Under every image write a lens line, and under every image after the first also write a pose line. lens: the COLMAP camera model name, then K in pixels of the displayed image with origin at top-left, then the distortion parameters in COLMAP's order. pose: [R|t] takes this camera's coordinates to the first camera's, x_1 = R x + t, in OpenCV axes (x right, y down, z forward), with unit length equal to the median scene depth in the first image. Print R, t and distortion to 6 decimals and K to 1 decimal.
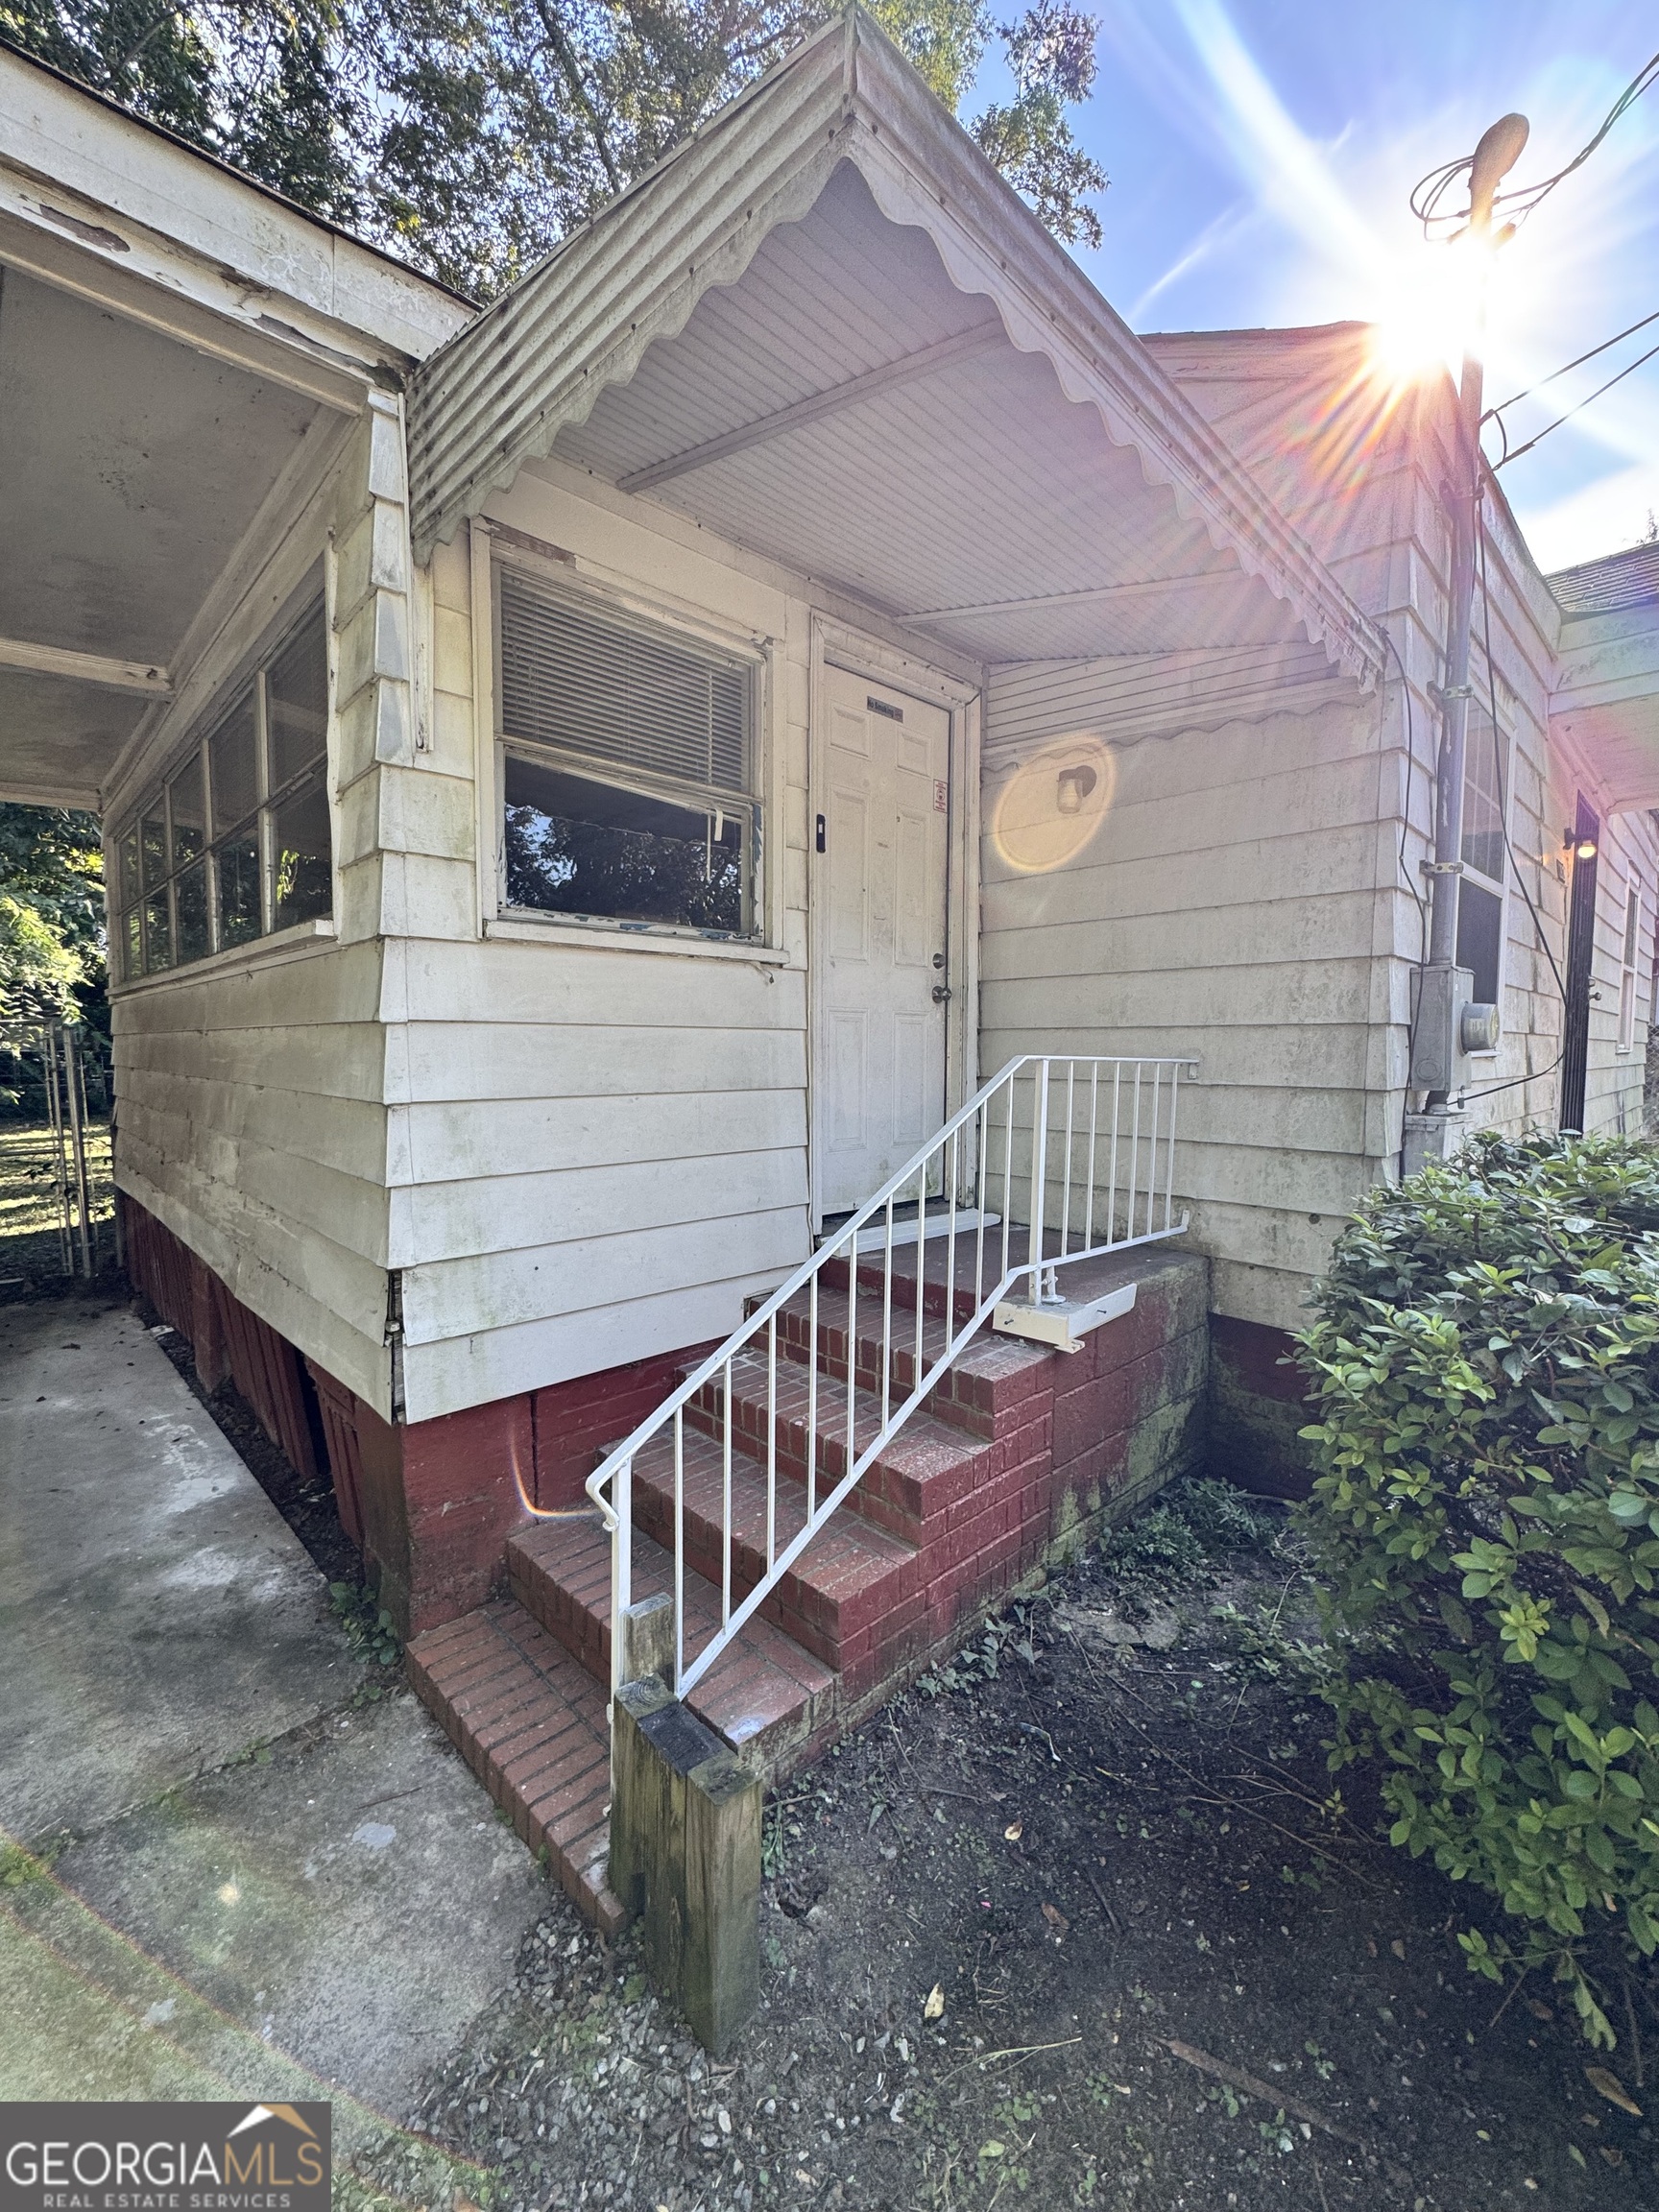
lens RADIAL K [[880.3, 0, 814.8], [0, 880.3, 1111.3], [0, 0, 1]] dist [-0.003698, 0.001218]
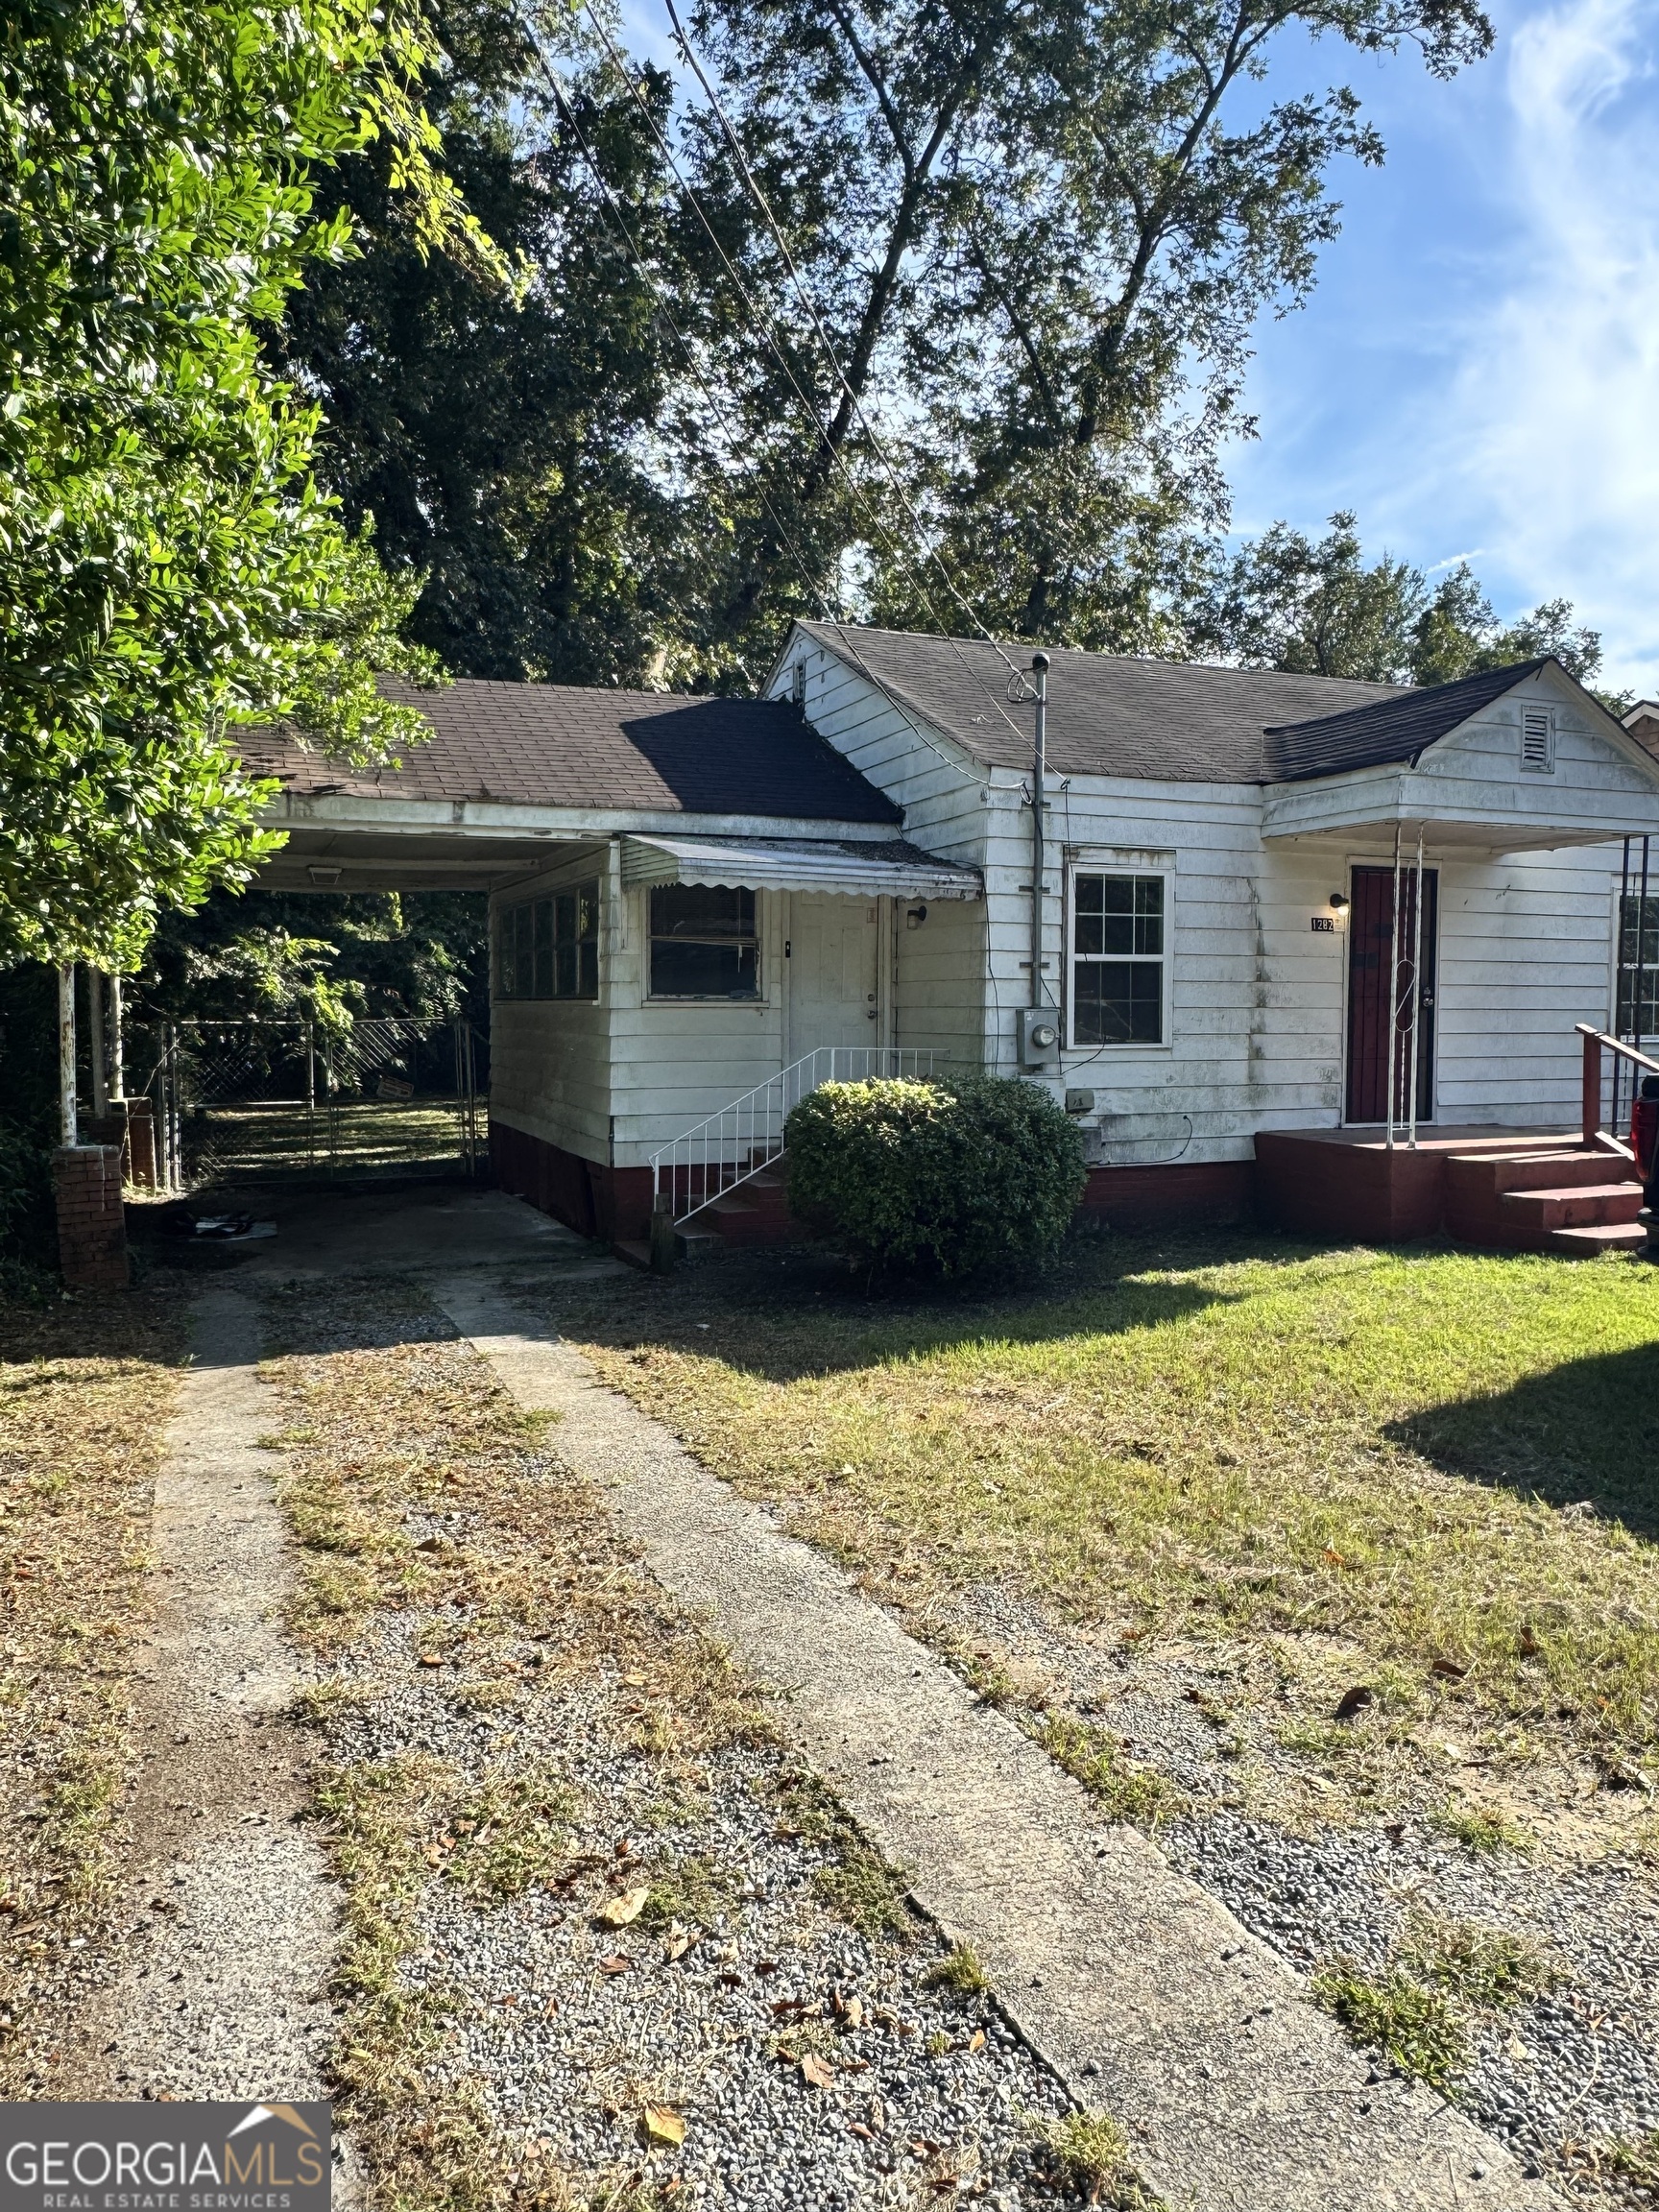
lens RADIAL K [[1474.3, 0, 834.9], [0, 1474.3, 1105.8], [0, 0, 1]] dist [0.002395, 0.000476]
pose [[0.931569, 0.017290, -0.363154, 2.112989], [-0.021917, 0.999723, -0.008625, 0.169143], [0.362904, 0.015994, 0.931689, -3.509164]]
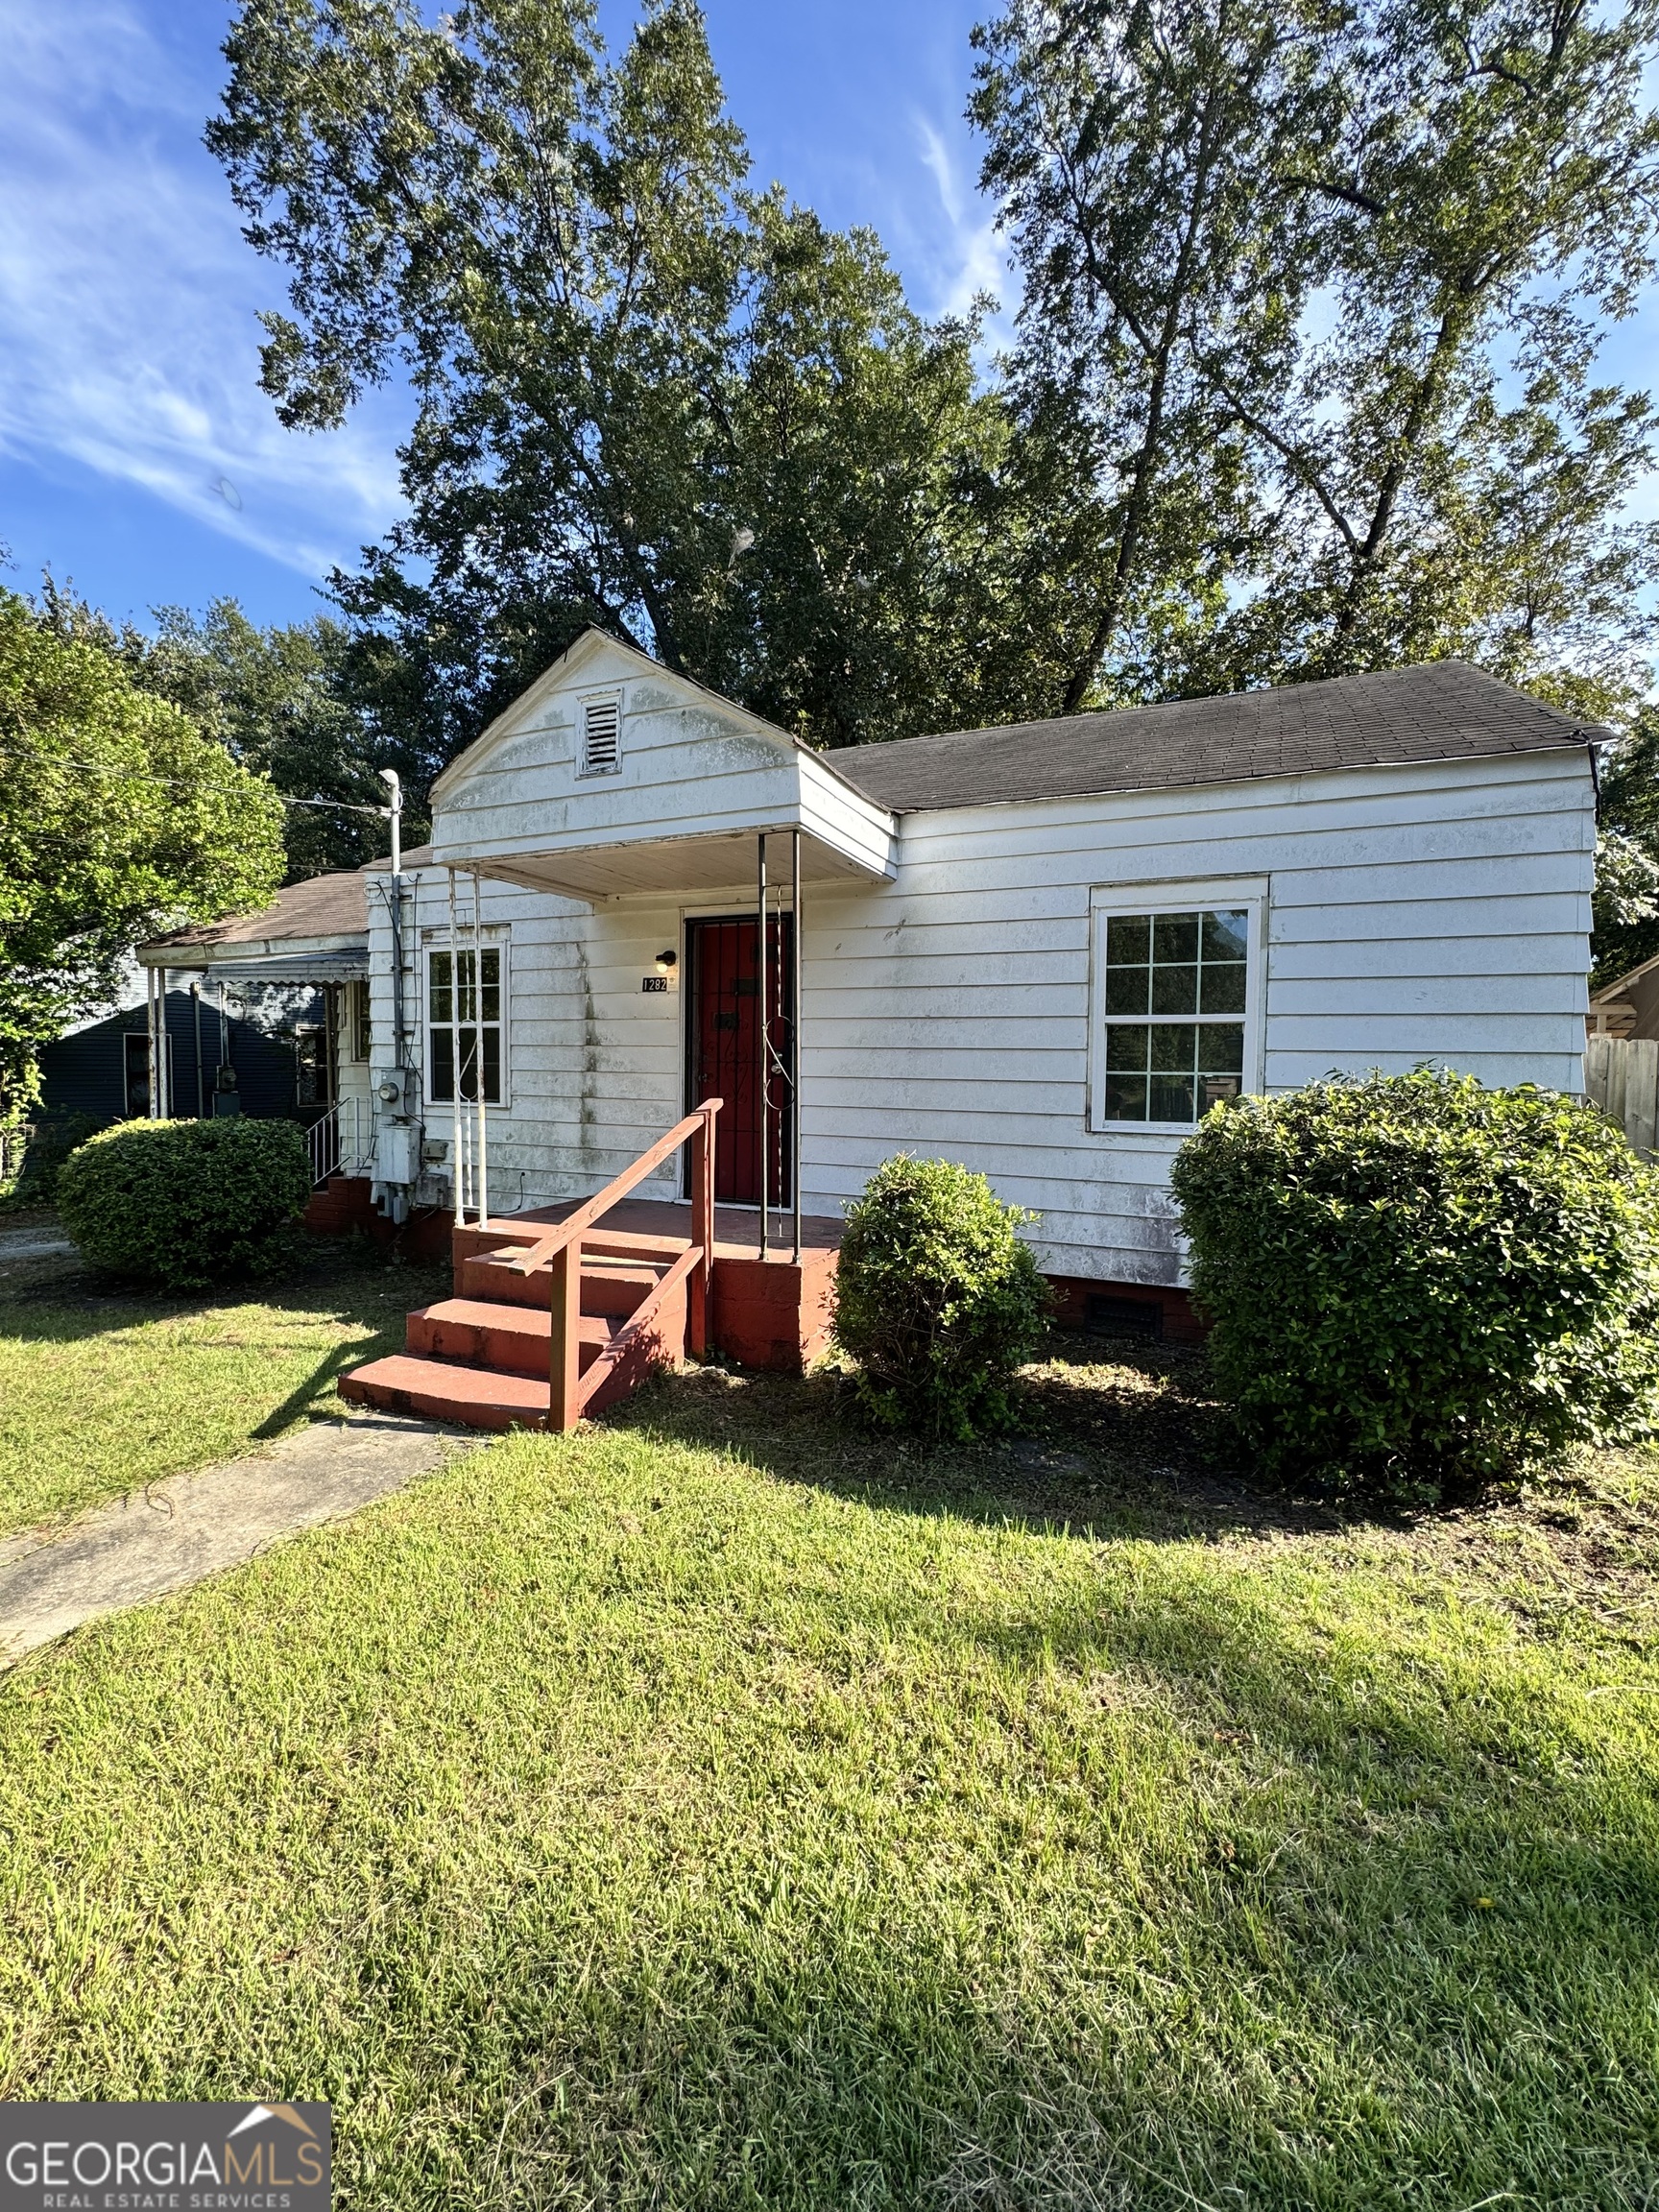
lens RADIAL K [[880.3, 0, 829.2], [0, 880.3, 1100.6], [0, 0, 1]] dist [-0.003698, 0.001218]
pose [[0.379957, 0.042305, -0.924036, 5.284490], [-0.077719, 0.996881, 0.013682, -0.340600], [0.921733, 0.066617, 0.382060, 2.407133]]
